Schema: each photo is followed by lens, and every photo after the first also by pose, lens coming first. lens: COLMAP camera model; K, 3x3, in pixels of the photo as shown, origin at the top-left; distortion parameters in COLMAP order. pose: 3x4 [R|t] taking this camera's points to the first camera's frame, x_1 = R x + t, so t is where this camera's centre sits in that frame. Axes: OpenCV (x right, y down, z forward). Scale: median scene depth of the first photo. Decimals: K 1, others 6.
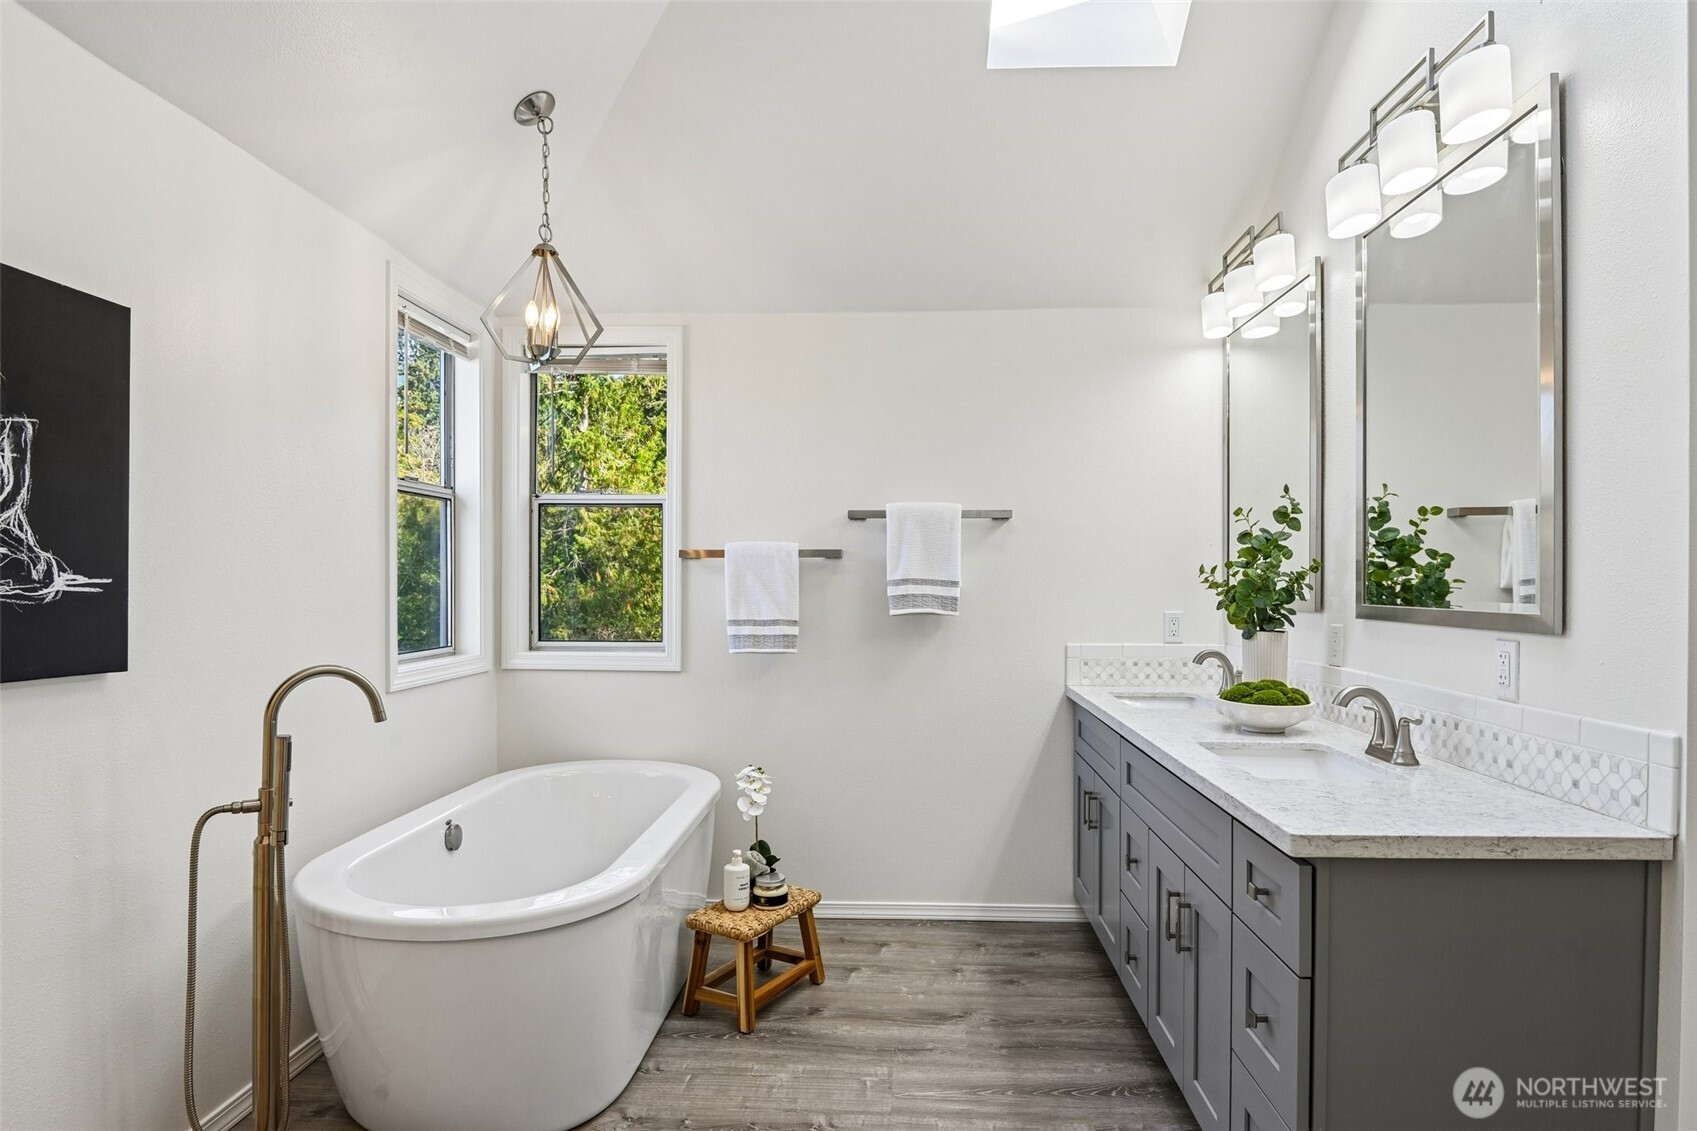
lens RADIAL K [[922.2, 0, 857.2], [0, 922.2, 581.5], [0, 0, 1]] dist [-0.002210, -0.012271]
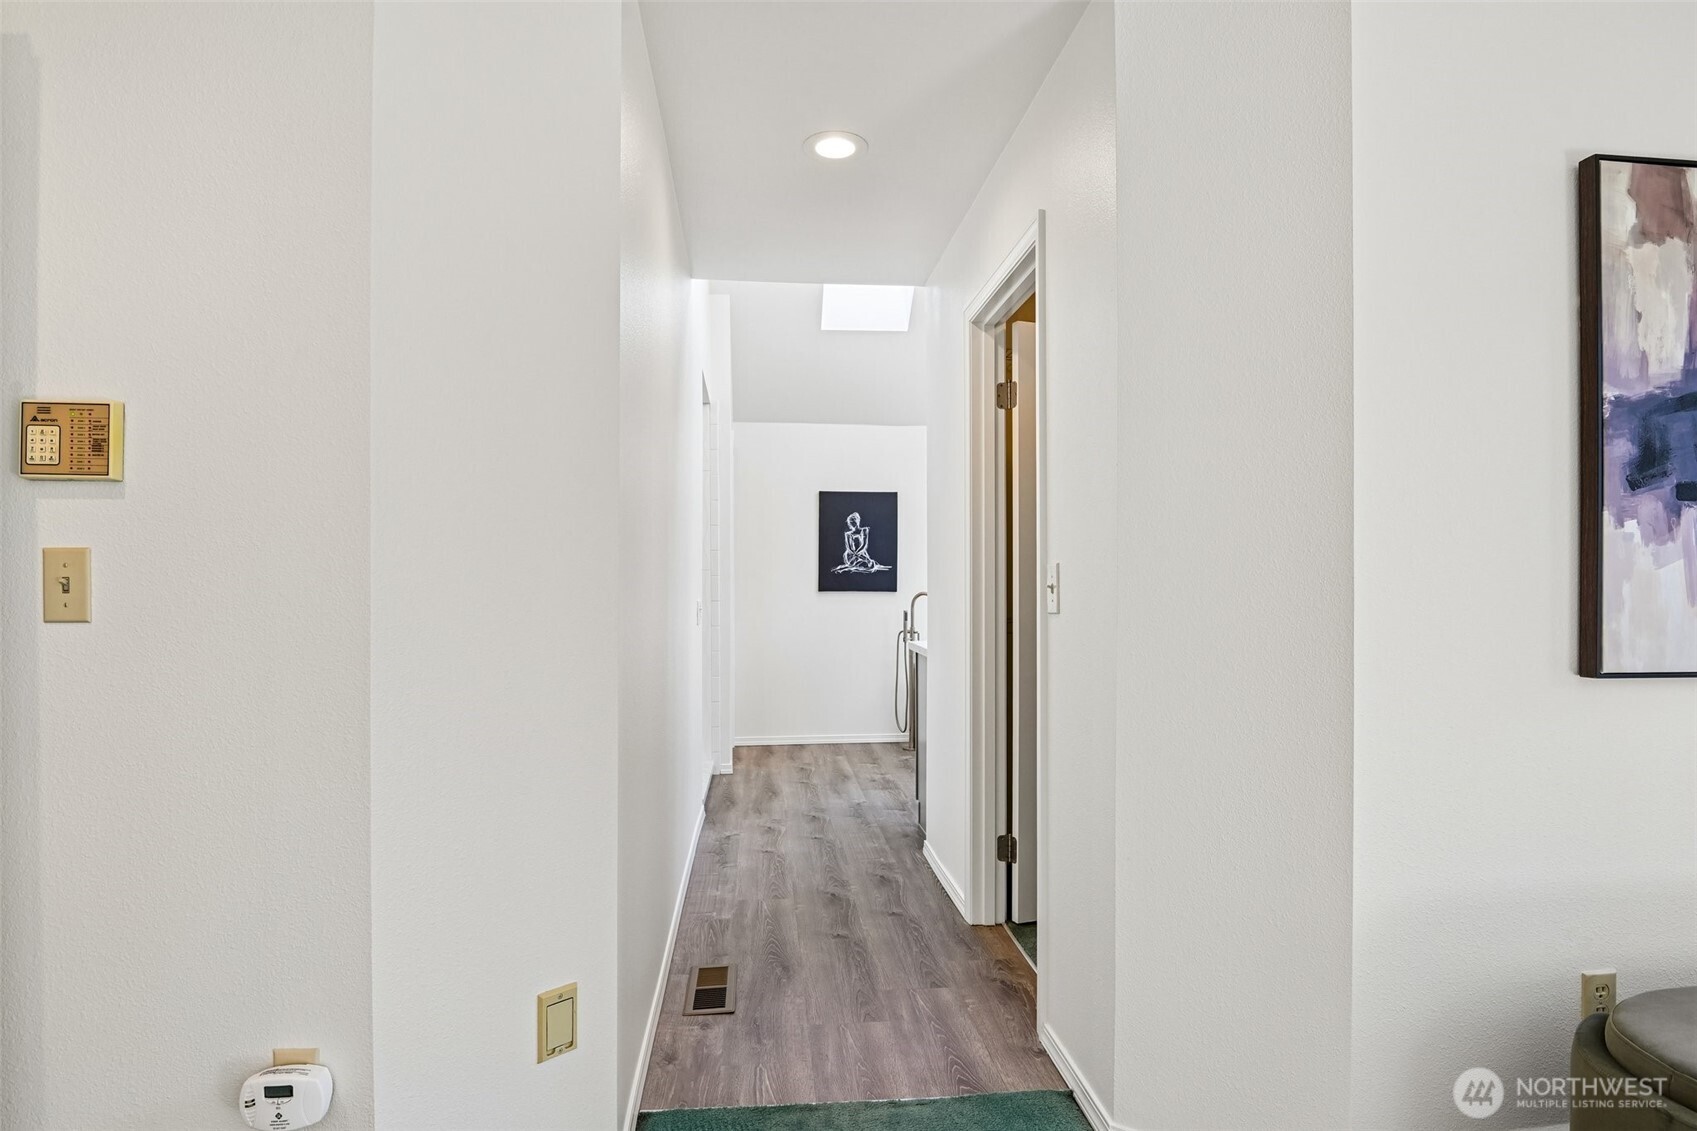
lens RADIAL K [[951.4, 0, 852.9], [0, 951.4, 580.2], [0, 0, 1]] dist [0.000798, -0.010922]
pose [[0.145949, -0.003565, -0.989286, 1.570902], [0.008914, 0.999958, -0.002289, 0.031881], [0.989252, -0.008484, 0.145974, 0.150271]]
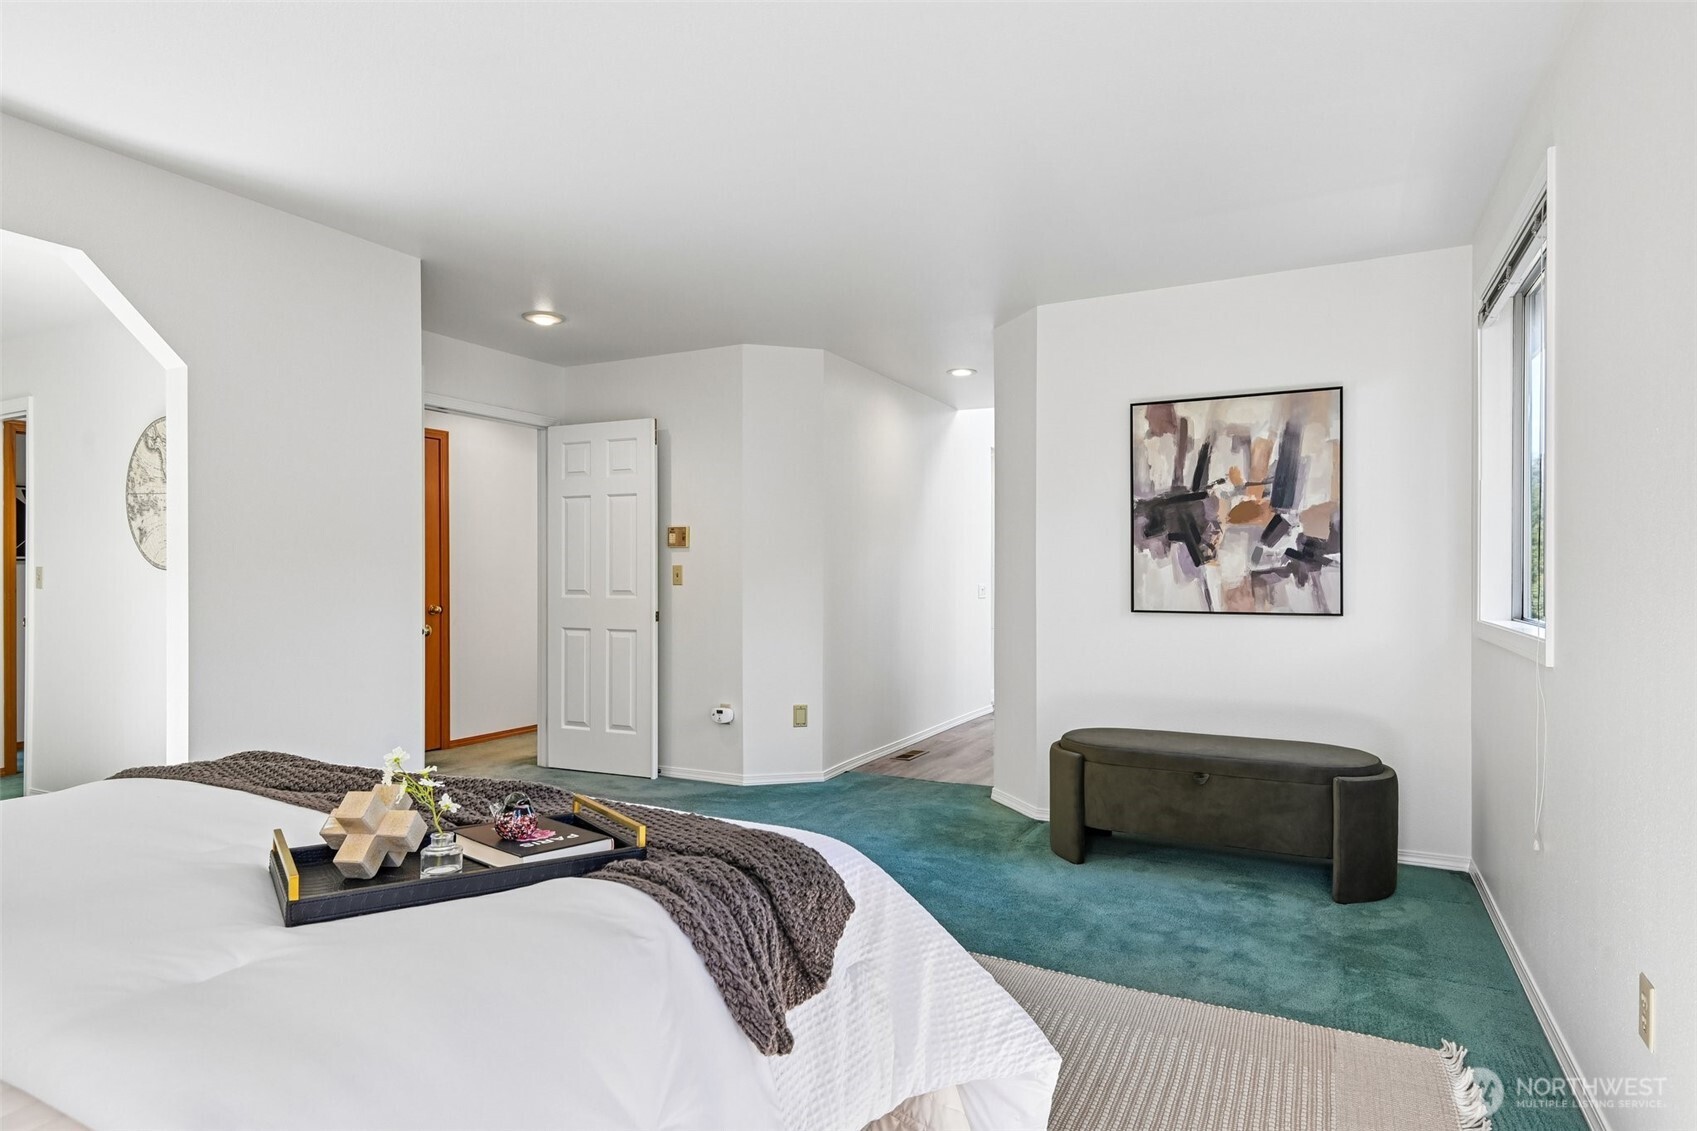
lens RADIAL K [[922.2, 0, 861.0], [0, 922.2, 569.6], [0, 0, 1]] dist [-0.002210, -0.012271]
pose [[-0.407091, -0.004253, -0.913378, 2.403076], [0.008774, 0.999925, -0.008567, 0.036747], [0.913346, -0.011501, -0.407023, 0.785269]]
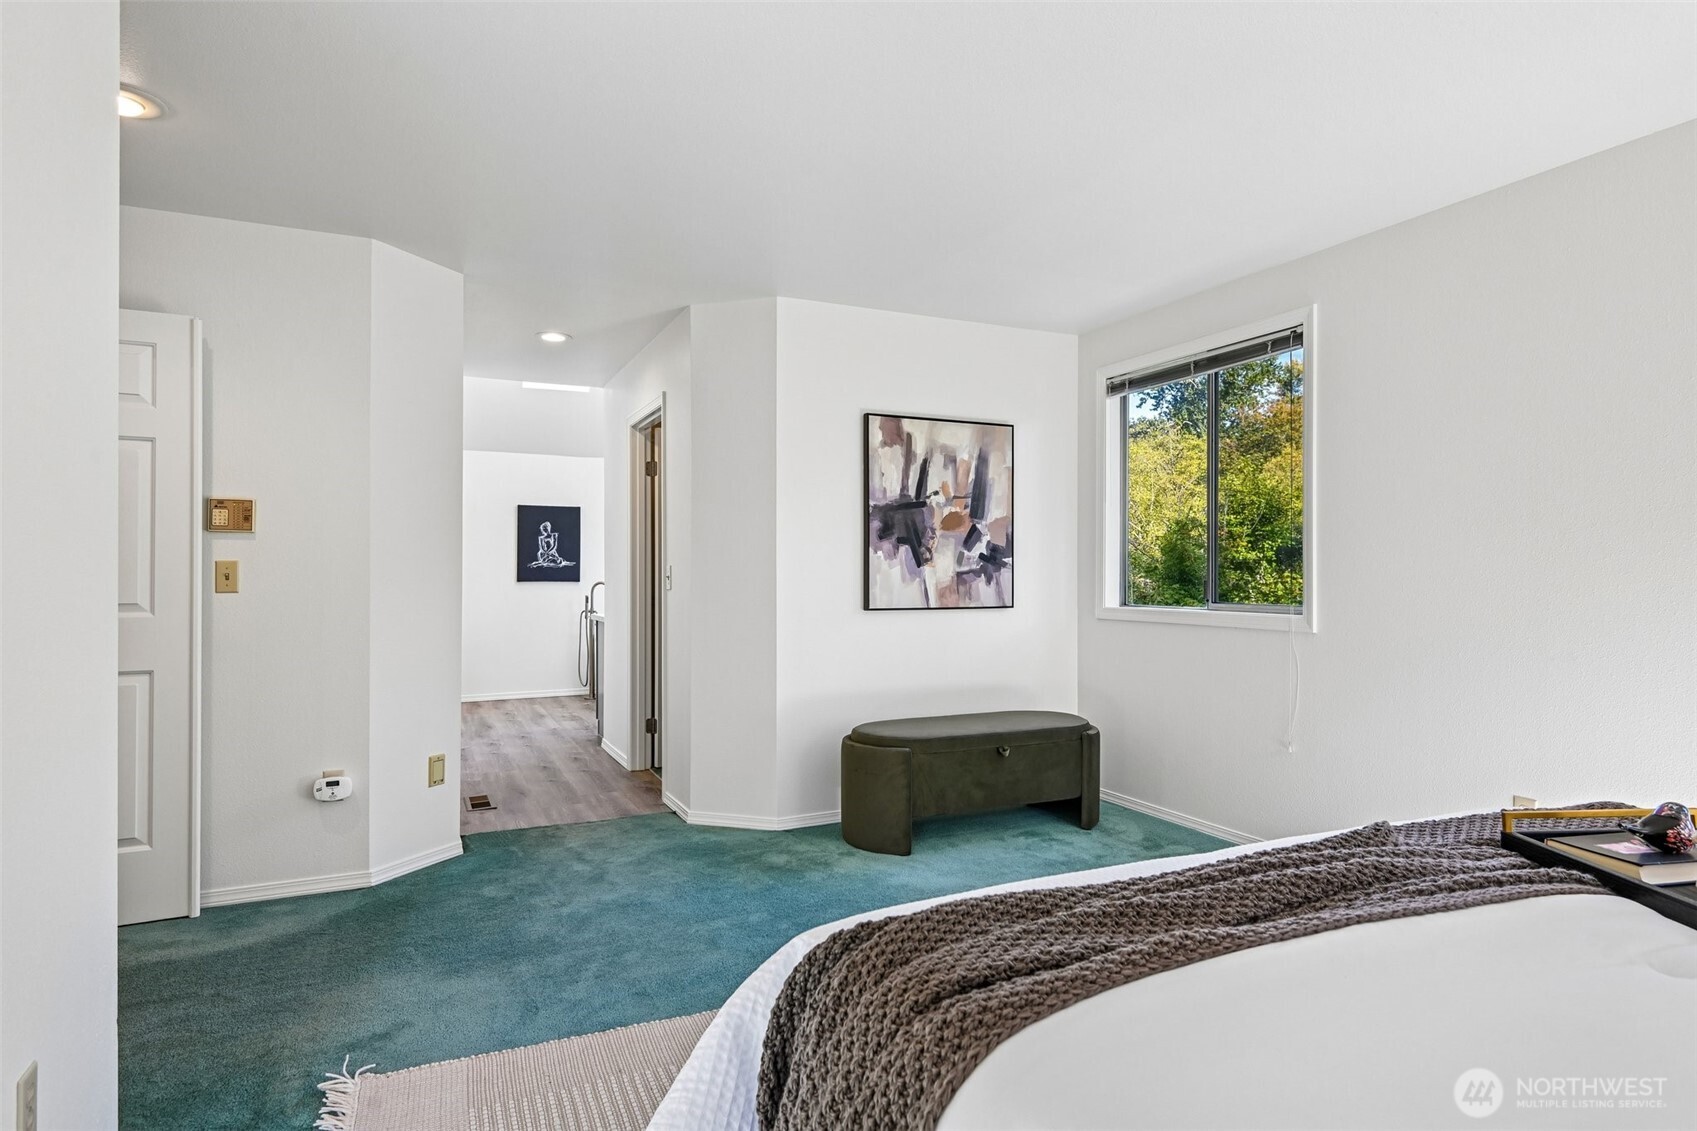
lens RADIAL K [[922.2, 0, 860.4], [0, 922.2, 566.0], [0, 0, 1]] dist [-0.002210, -0.012271]
pose [[0.478178, -0.009510, -0.878211, 2.265344], [0.009692, 0.999938, -0.005551, 0.030471], [0.878209, -0.005857, 0.478240, -0.014548]]
